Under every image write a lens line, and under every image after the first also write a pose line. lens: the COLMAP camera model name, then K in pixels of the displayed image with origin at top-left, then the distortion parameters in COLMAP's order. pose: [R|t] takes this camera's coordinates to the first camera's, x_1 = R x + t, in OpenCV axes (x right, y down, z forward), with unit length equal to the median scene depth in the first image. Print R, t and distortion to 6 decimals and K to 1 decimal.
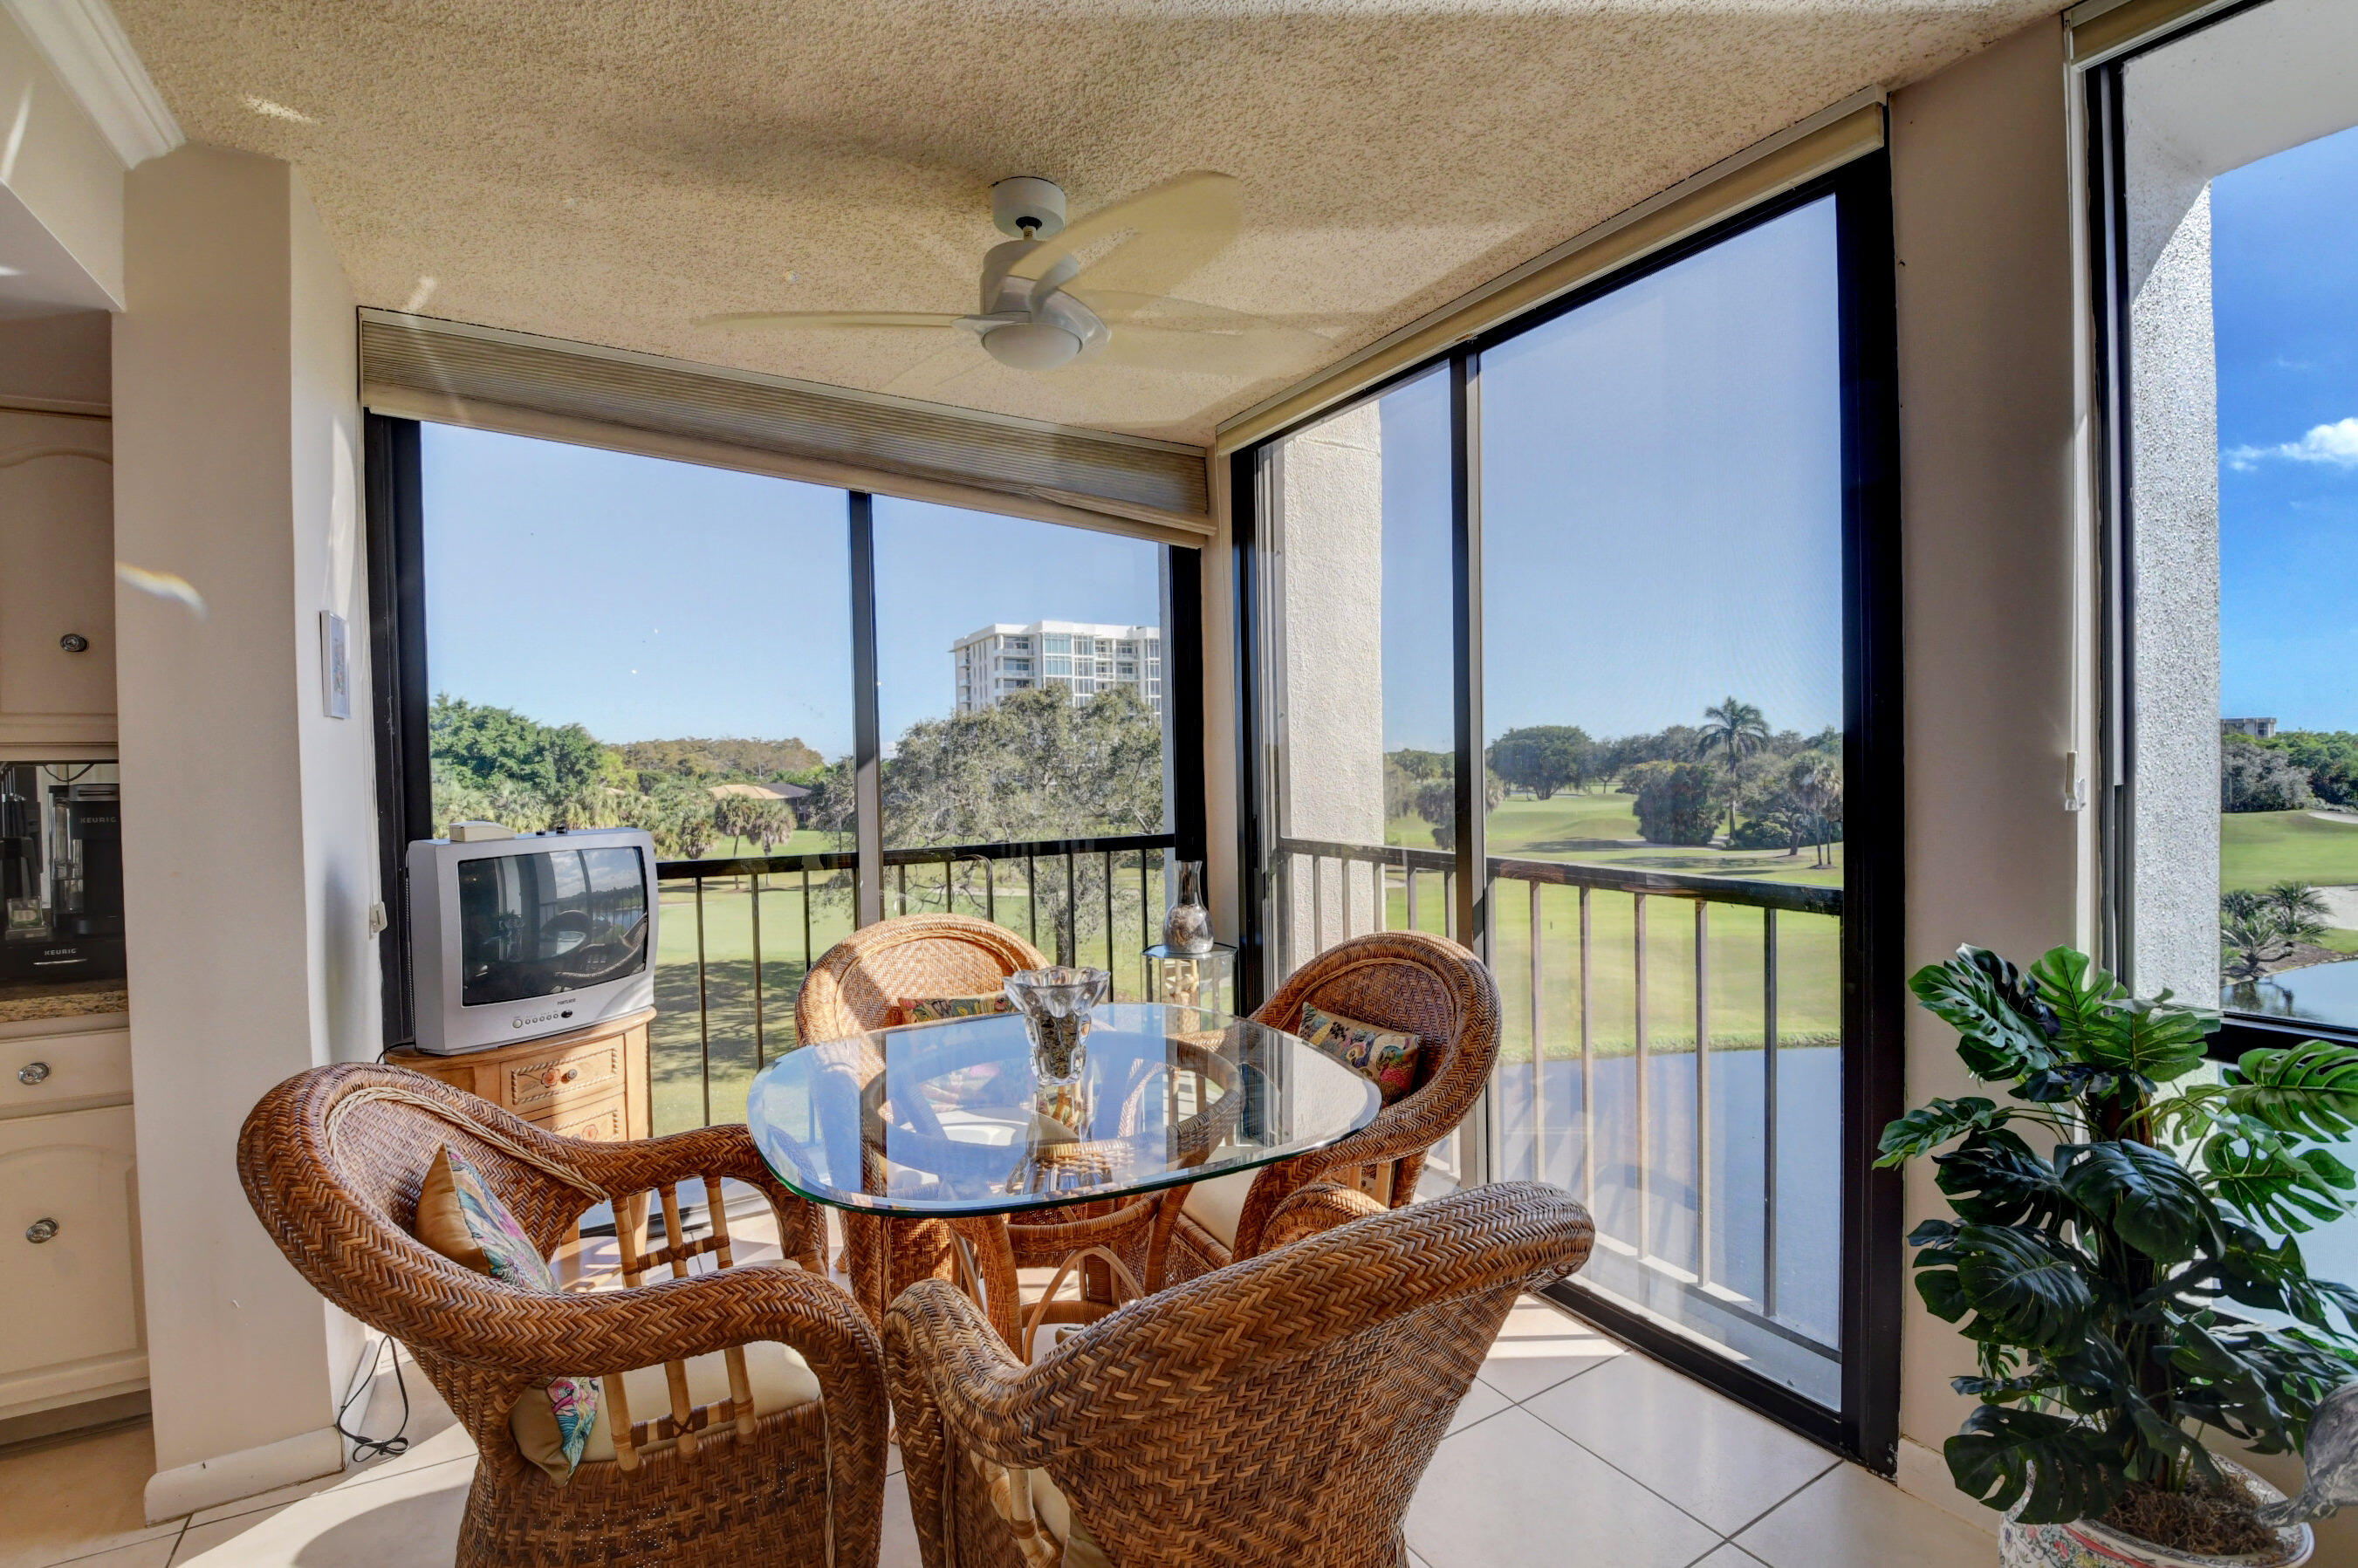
lens RADIAL K [[1038.1, 0, 1172.2], [0, 1038.1, 778.6], [0, 0, 1]] dist [0.015062, -0.023744]
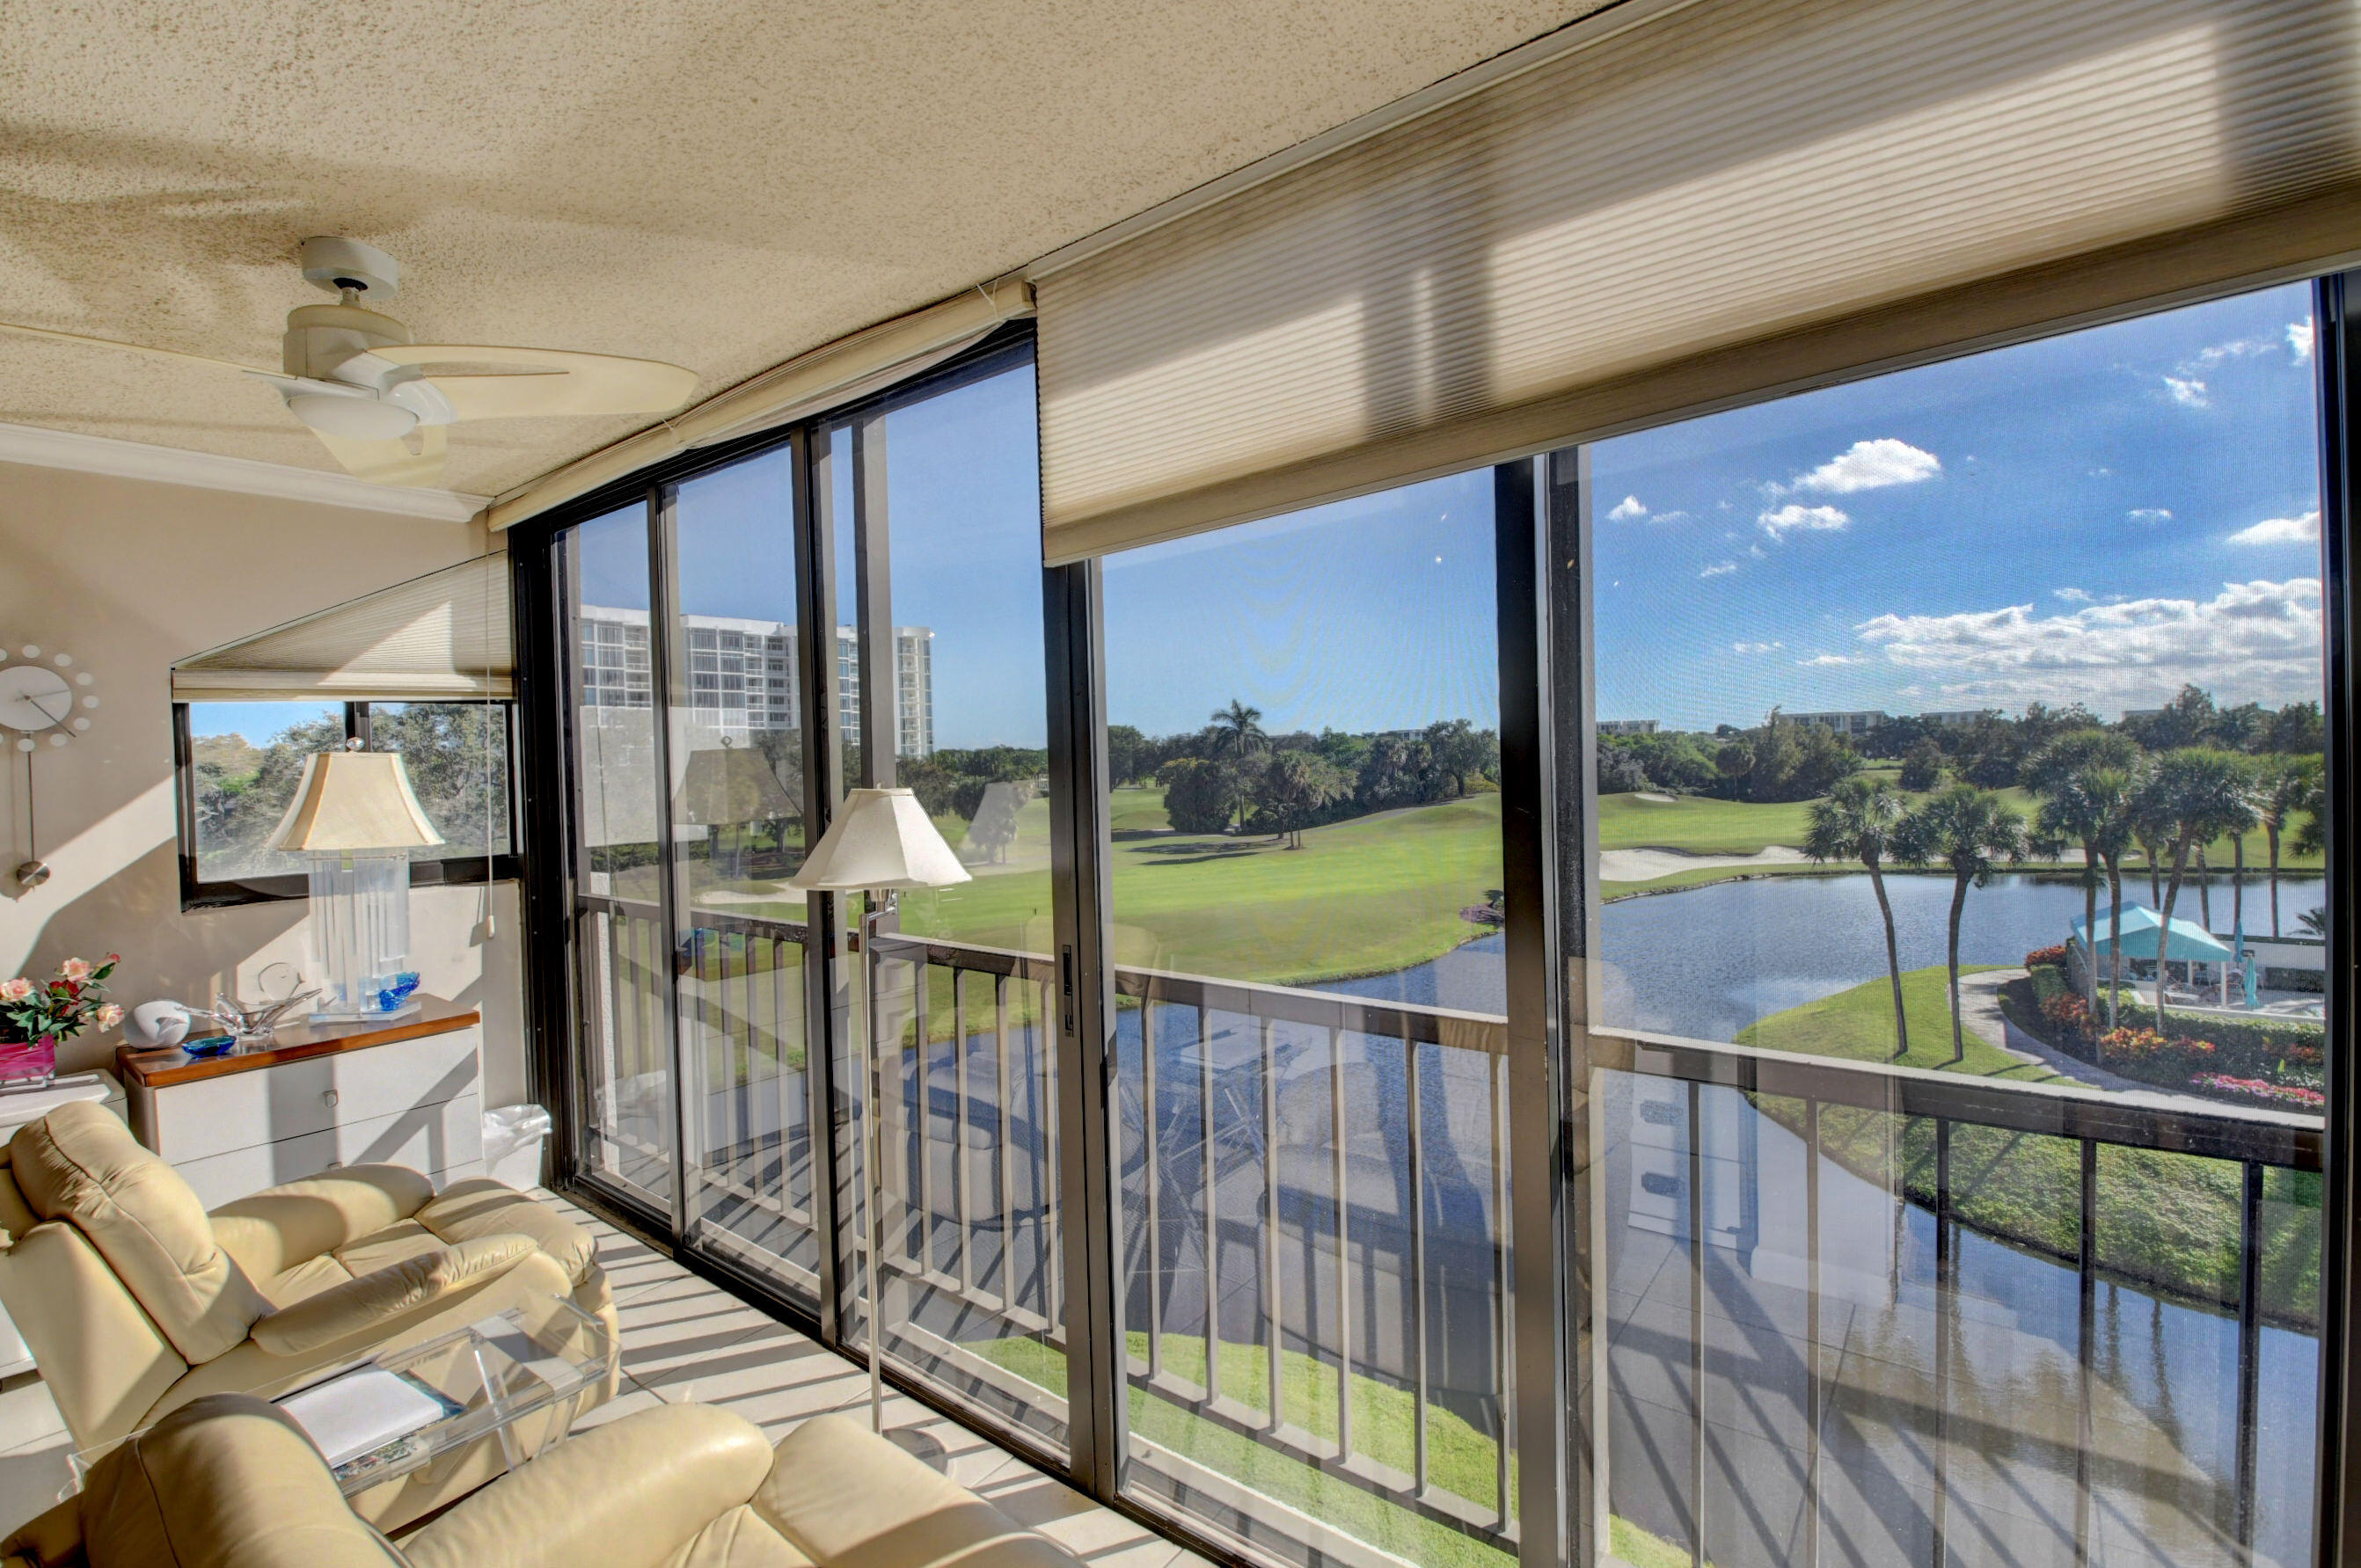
lens RADIAL K [[1039.4, 0, 1173.7], [0, 1039.4, 778.5], [0, 0, 1]] dist [0.015062, -0.023744]
pose [[0.930396, -0.015201, 0.366241, 2.209025], [0.014154, 0.999884, 0.005545, -0.089962], [-0.366283, 0.000025, 0.930504, -1.937084]]
